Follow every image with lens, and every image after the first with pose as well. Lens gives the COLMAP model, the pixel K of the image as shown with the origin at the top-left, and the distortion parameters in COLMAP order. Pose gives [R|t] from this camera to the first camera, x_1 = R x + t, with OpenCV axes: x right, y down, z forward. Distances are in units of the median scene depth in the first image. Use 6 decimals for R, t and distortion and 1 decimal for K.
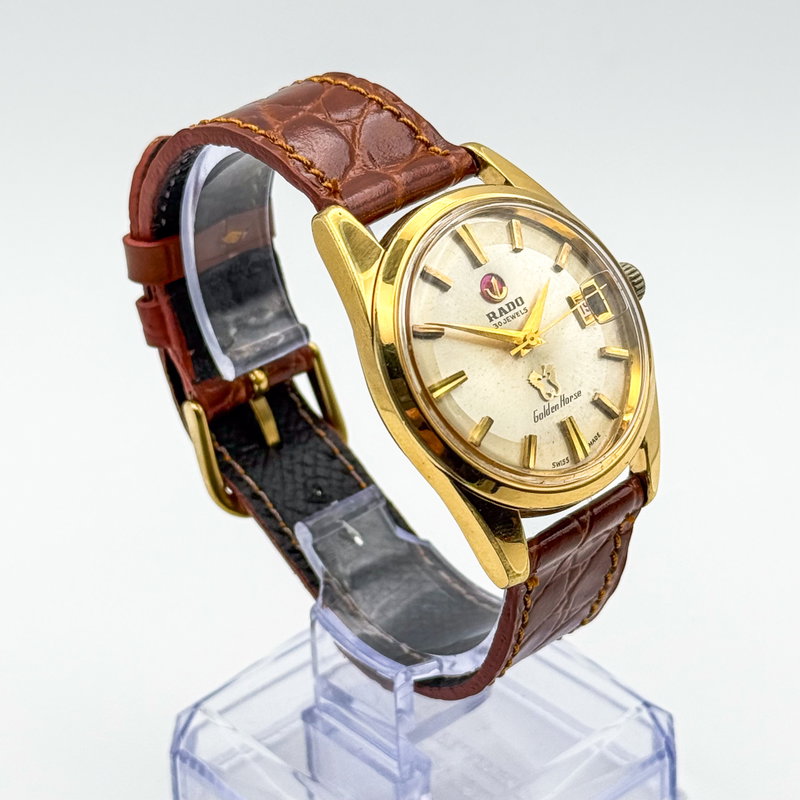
lens RADIAL K [[2357.8, 0, 401.1], [0, 2357.8, 409.7], [0, 0, 1]] dist [0.130301, -0.118688]
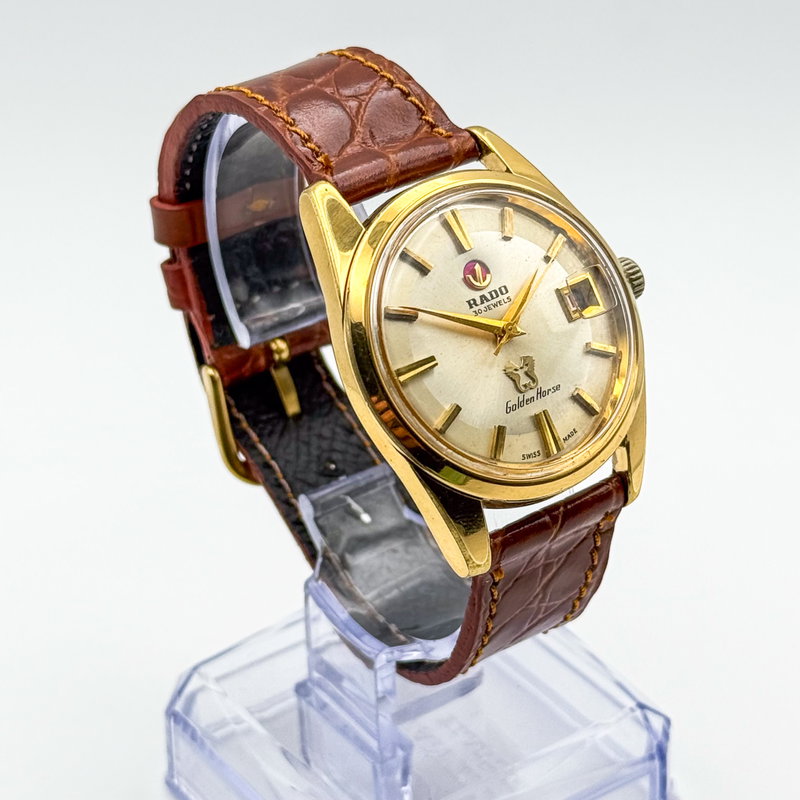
lens RADIAL K [[2357.8, 0, 401.1], [0, 2357.8, 409.7], [0, 0, 1]] dist [0.130301, -0.118688]
pose [[0.991715, 0.073756, -0.105174, 0.110327], [-0.072212, 0.997219, 0.018423, -0.010547], [0.106240, -0.010675, 0.994283, 0.011411]]
